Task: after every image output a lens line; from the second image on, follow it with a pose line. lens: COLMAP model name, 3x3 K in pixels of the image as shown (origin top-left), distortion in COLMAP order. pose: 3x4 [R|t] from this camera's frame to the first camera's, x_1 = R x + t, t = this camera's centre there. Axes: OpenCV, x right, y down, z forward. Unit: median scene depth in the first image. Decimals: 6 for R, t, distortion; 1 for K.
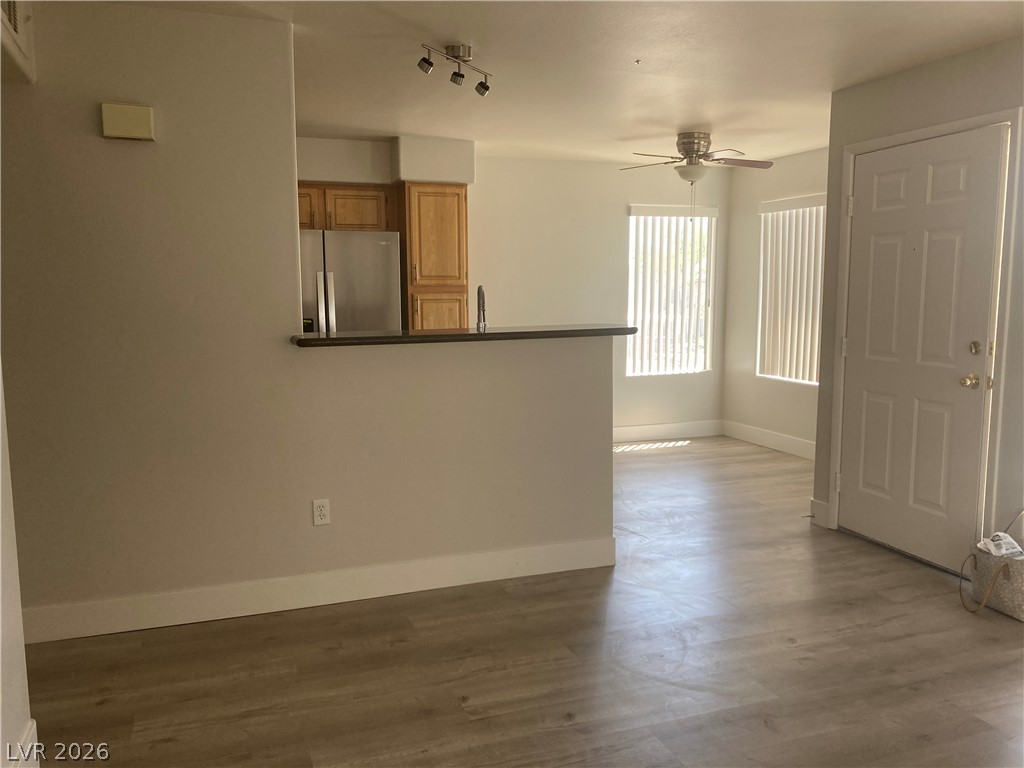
lens RADIAL K [[835.0, 0, 502.3], [0, 835.0, 398.0], [0, 0, 1]] dist [0.040169, -0.043087]
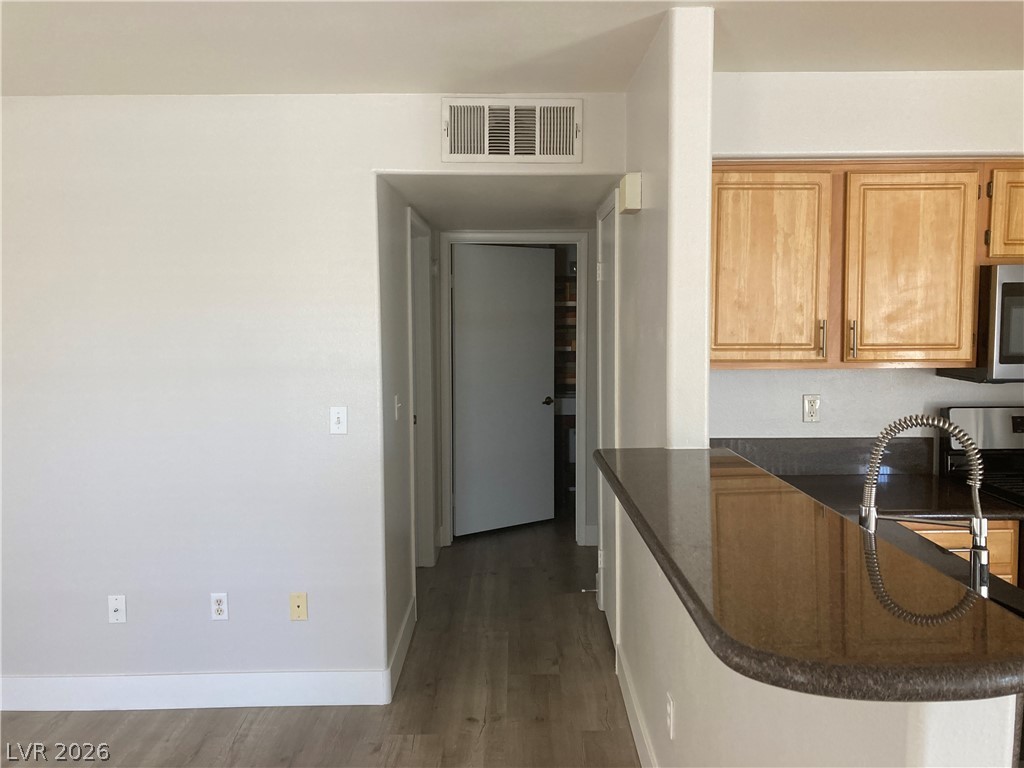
lens RADIAL K [[835.0, 0, 534.4], [0, 835.0, 372.9], [0, 0, 1]] dist [0.040169, -0.043087]
pose [[-0.320315, 0.072460, -0.944536, 0.265589], [-0.117267, 0.986368, 0.115437, -0.121220], [0.940025, 0.147739, -0.307451, 0.655514]]
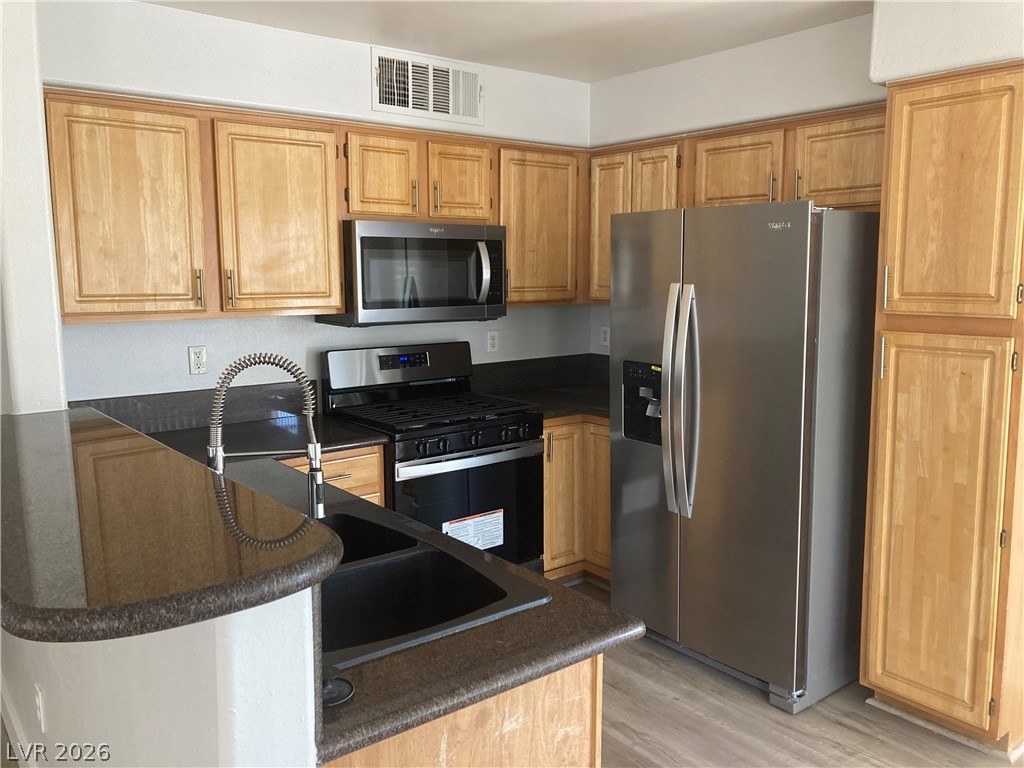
lens RADIAL K [[835.0, 0, 518.0], [0, 835.0, 373.1], [0, 0, 1]] dist [0.040169, -0.043087]
pose [[0.319702, 0.122176, -0.939608, 0.266253], [-0.121837, 0.988720, 0.087106, -0.120208], [0.939652, 0.086631, 0.330981, 0.677729]]
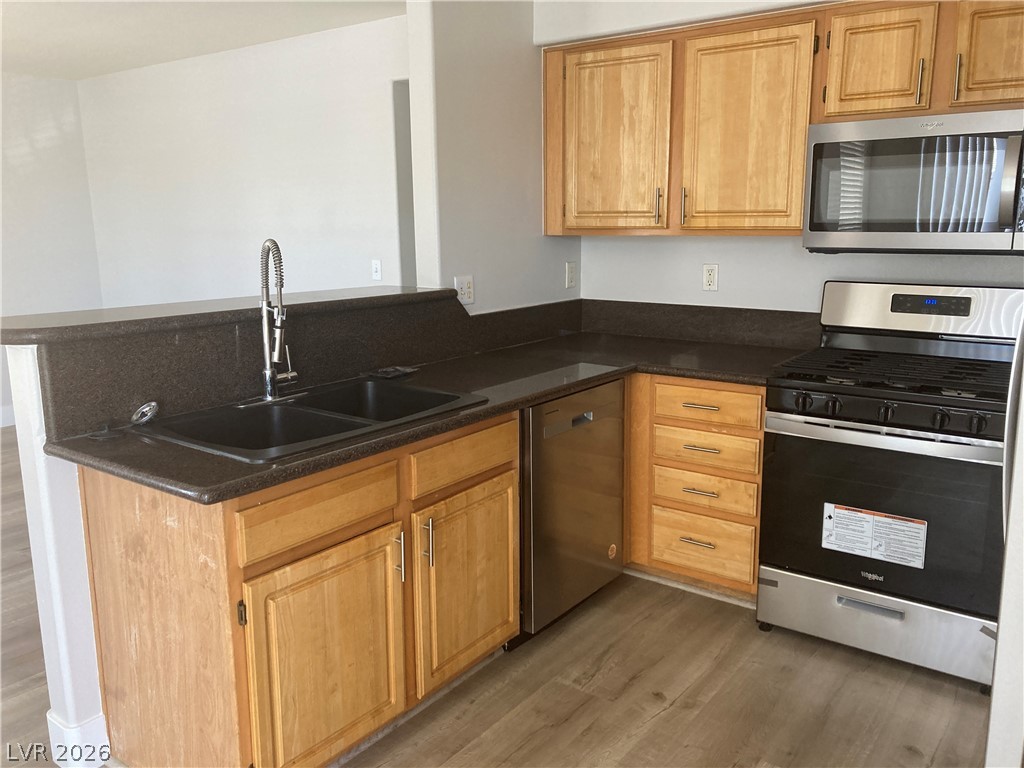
lens RADIAL K [[835.0, 0, 532.7], [0, 835.0, 385.5], [0, 0, 1]] dist [0.040169, -0.043087]
pose [[-0.823699, 0.115763, -0.555085, 0.103048], [-0.068466, 0.951470, 0.300027, -0.150805], [0.562879, 0.285137, -0.775799, 1.079591]]
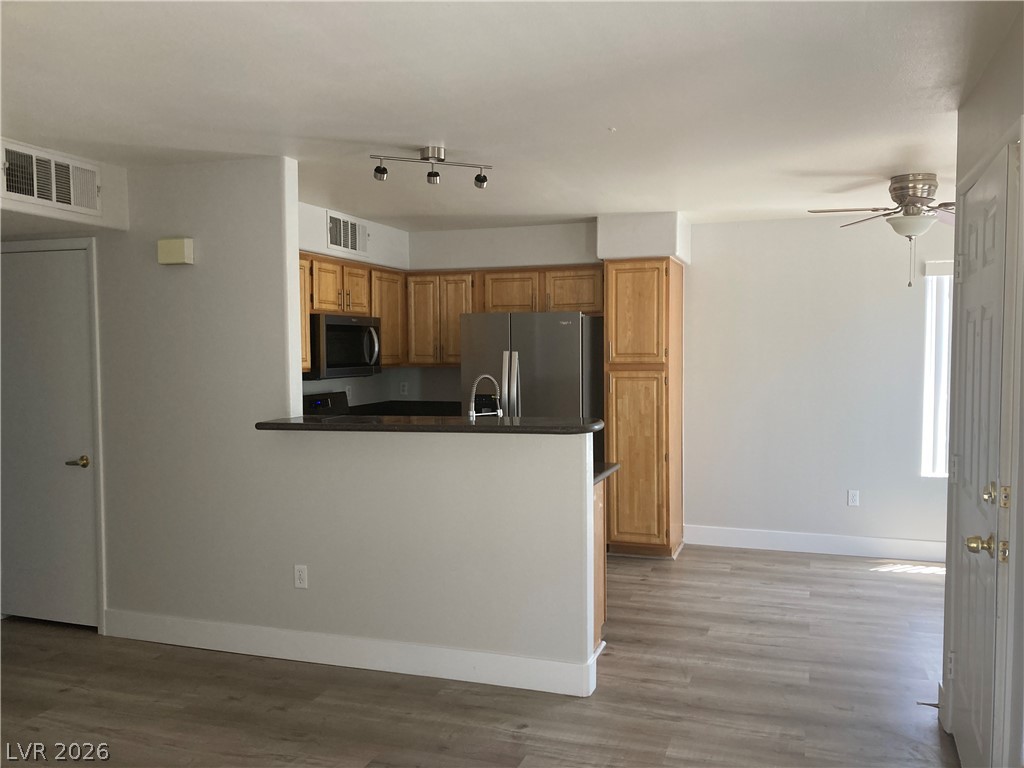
lens RADIAL K [[835.0, 0, 520.9], [0, 835.0, 387.3], [0, 0, 1]] dist [0.040169, -0.043087]
pose [[0.781945, 0.027933, -0.622722, 0.431604], [-0.077428, 0.995611, -0.052567, -0.047826], [0.618520, 0.089321, 0.780676, 0.176098]]
